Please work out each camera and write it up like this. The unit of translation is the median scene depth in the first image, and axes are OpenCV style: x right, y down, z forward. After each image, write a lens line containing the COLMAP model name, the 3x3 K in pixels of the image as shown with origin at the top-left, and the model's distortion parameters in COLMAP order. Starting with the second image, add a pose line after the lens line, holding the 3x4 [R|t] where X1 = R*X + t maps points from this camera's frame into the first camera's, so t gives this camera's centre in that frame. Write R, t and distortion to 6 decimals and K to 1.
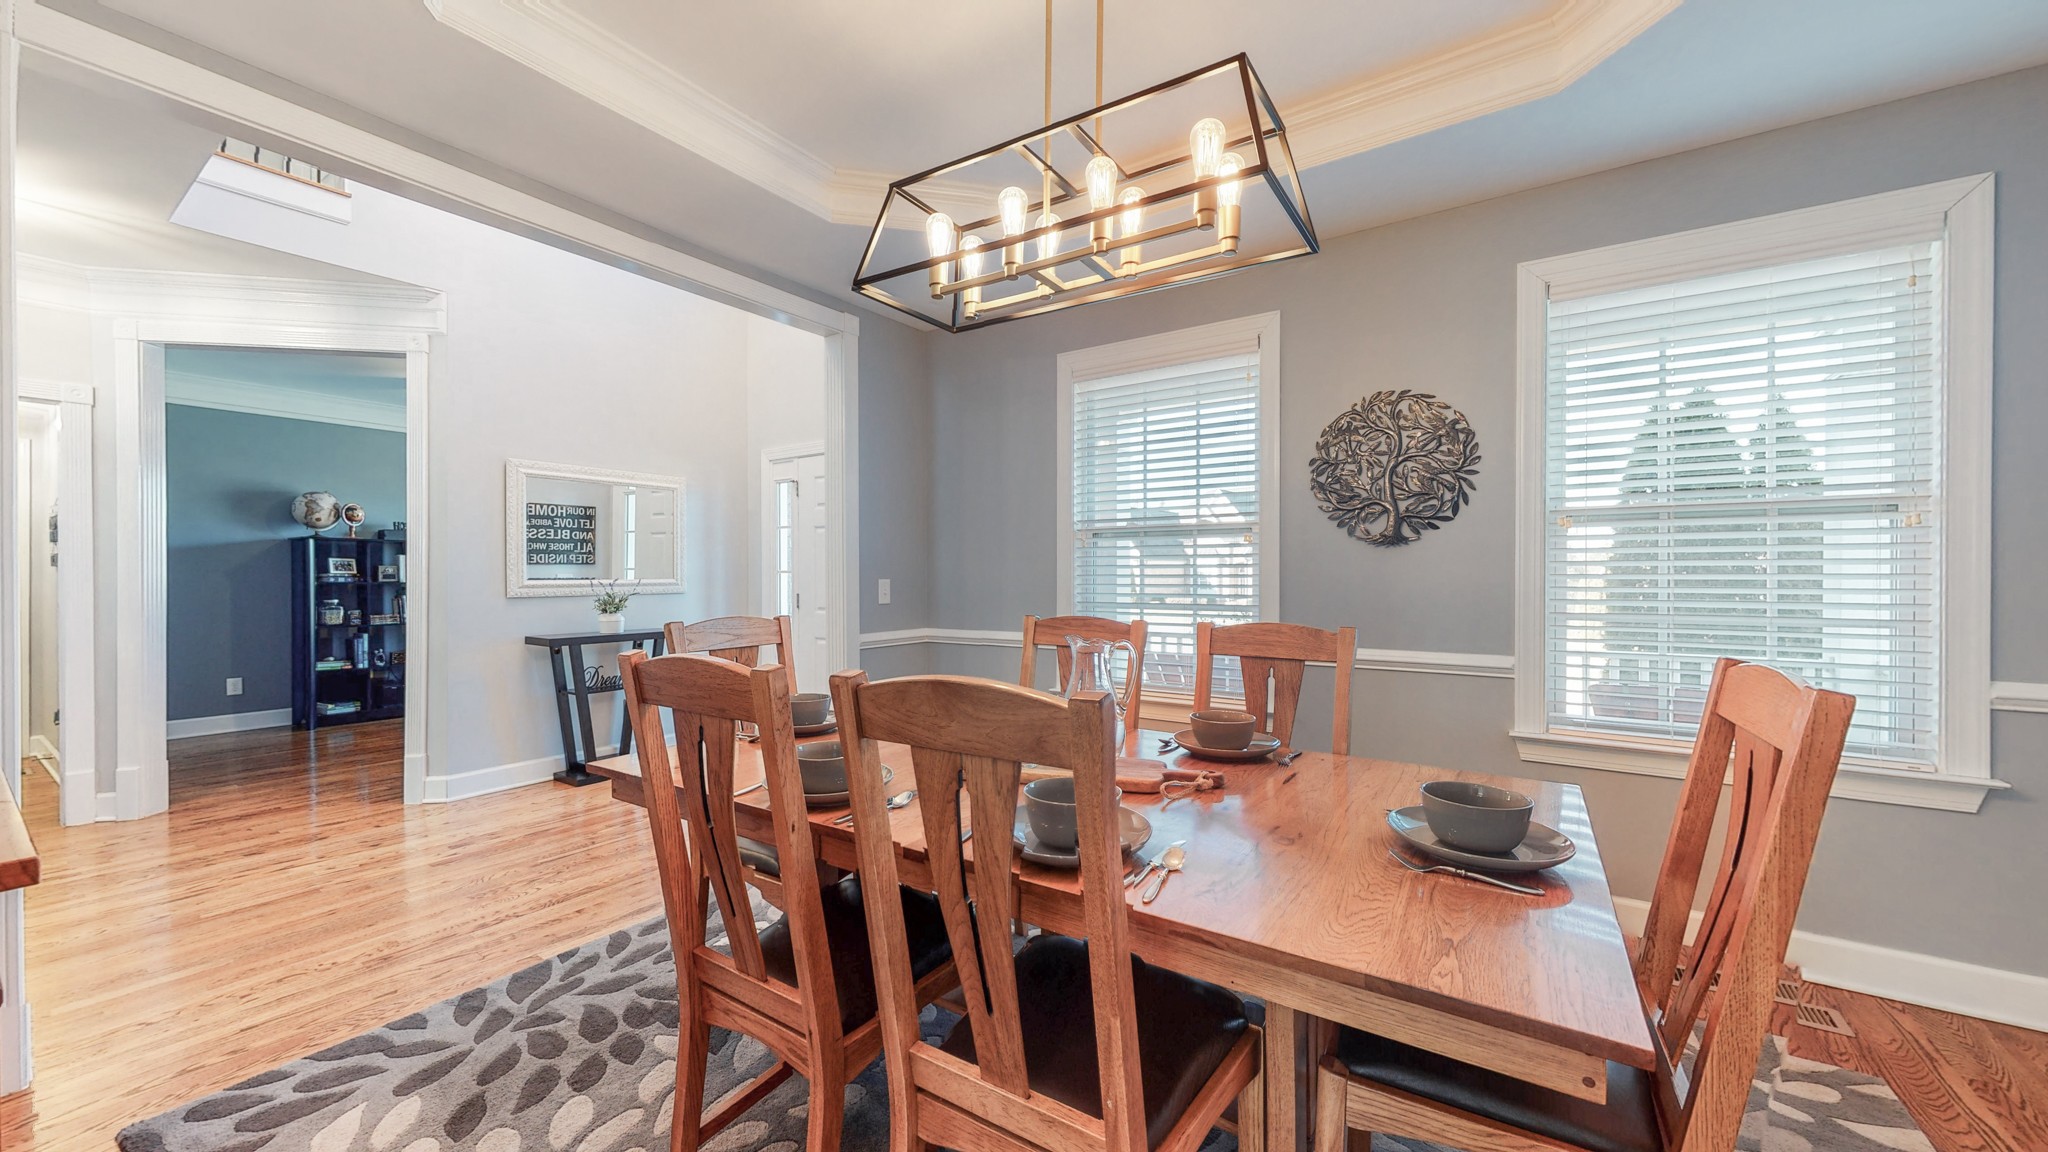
lens RADIAL K [[753.6, 0, 1027.0], [0, 753.6, 574.0], [0, 0, 1]] dist [0.002717, -0.001196]
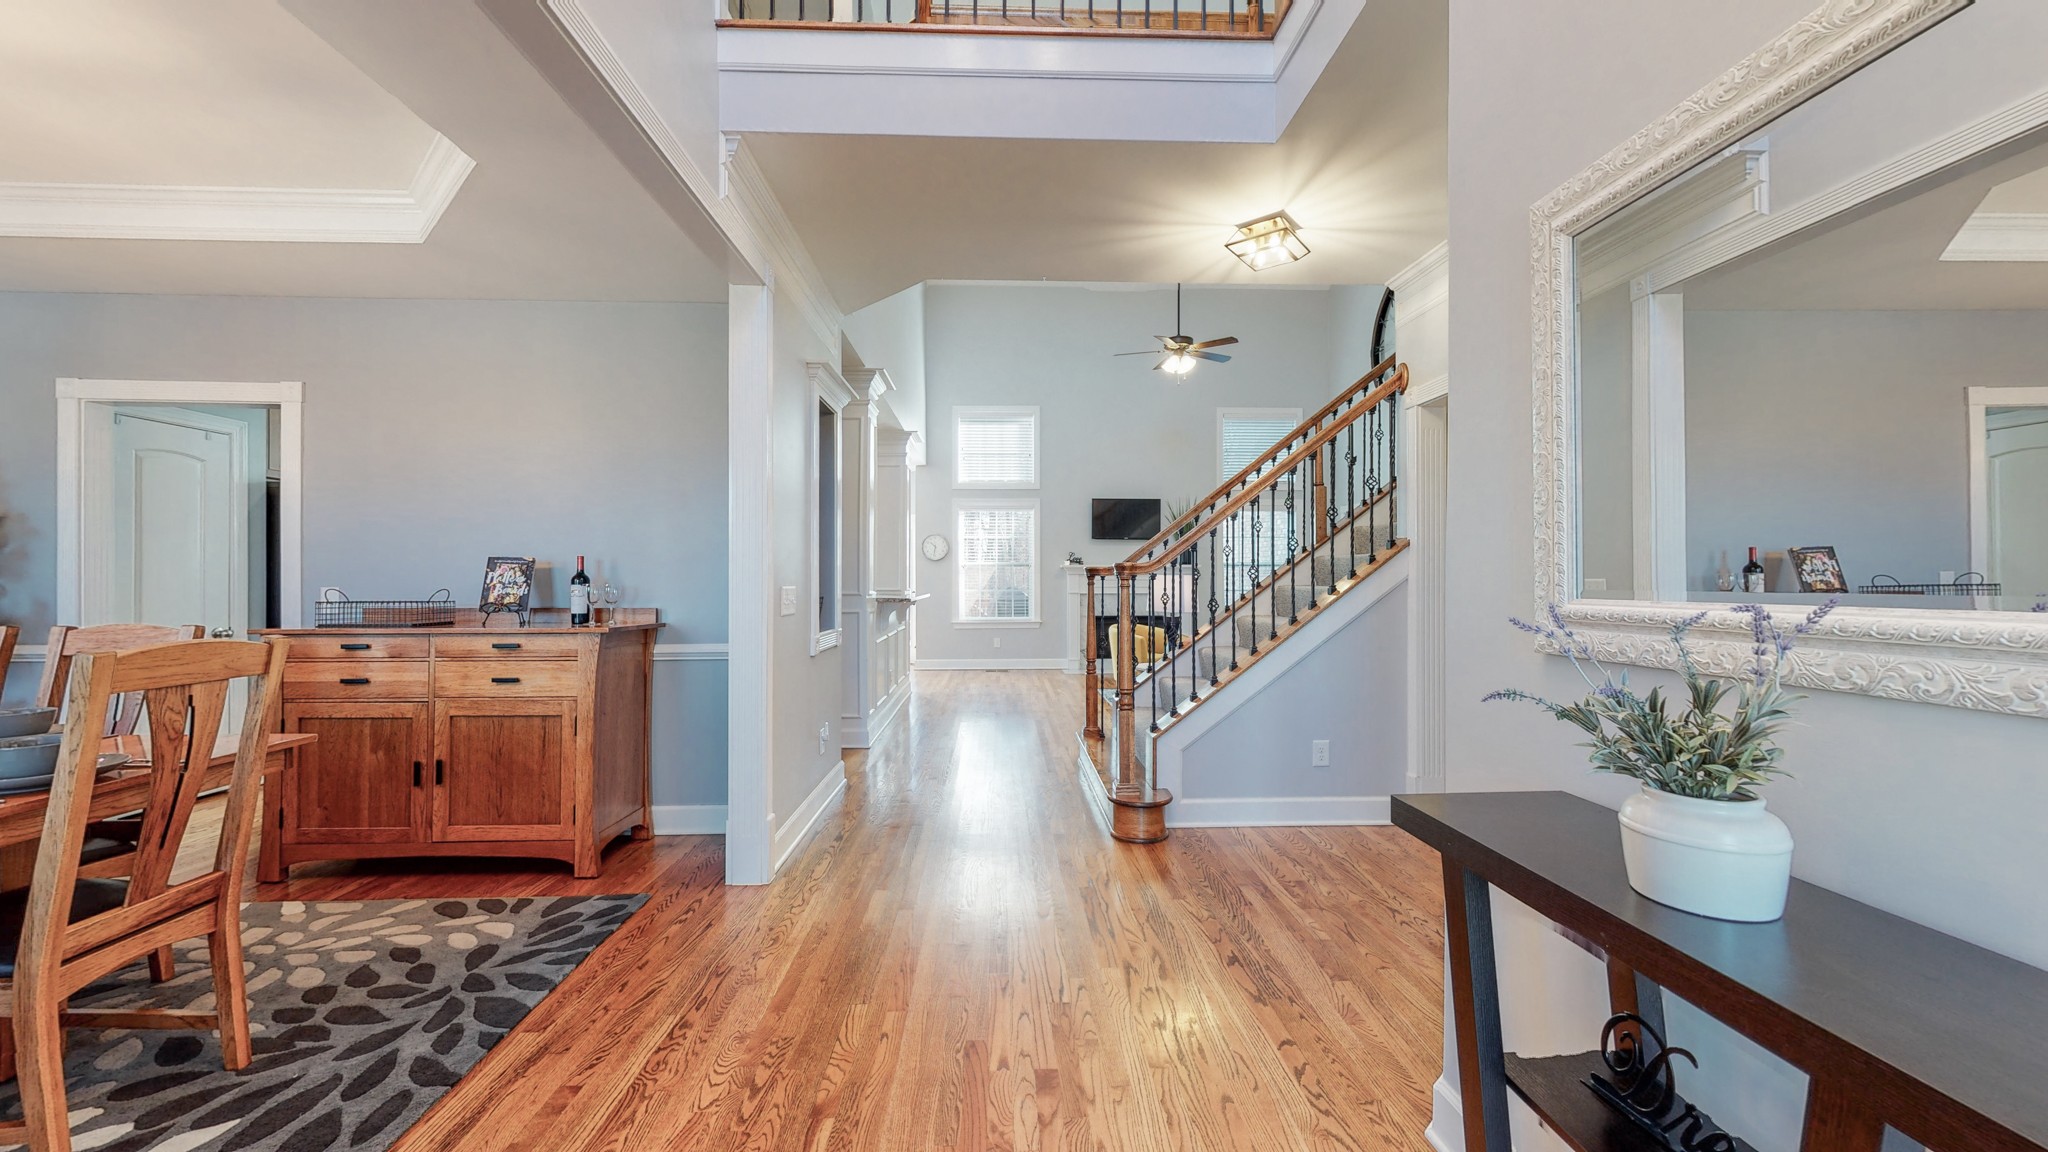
lens RADIAL K [[753.6, 0, 1025.1], [0, 753.6, 578.4], [0, 0, 1]] dist [0.002717, -0.001196]
pose [[-0.808670, -0.001262, -0.588262, -0.378910], [0.001935, 0.999987, -0.004805, 0.006104], [0.588260, -0.005024, -0.808656, 1.275230]]
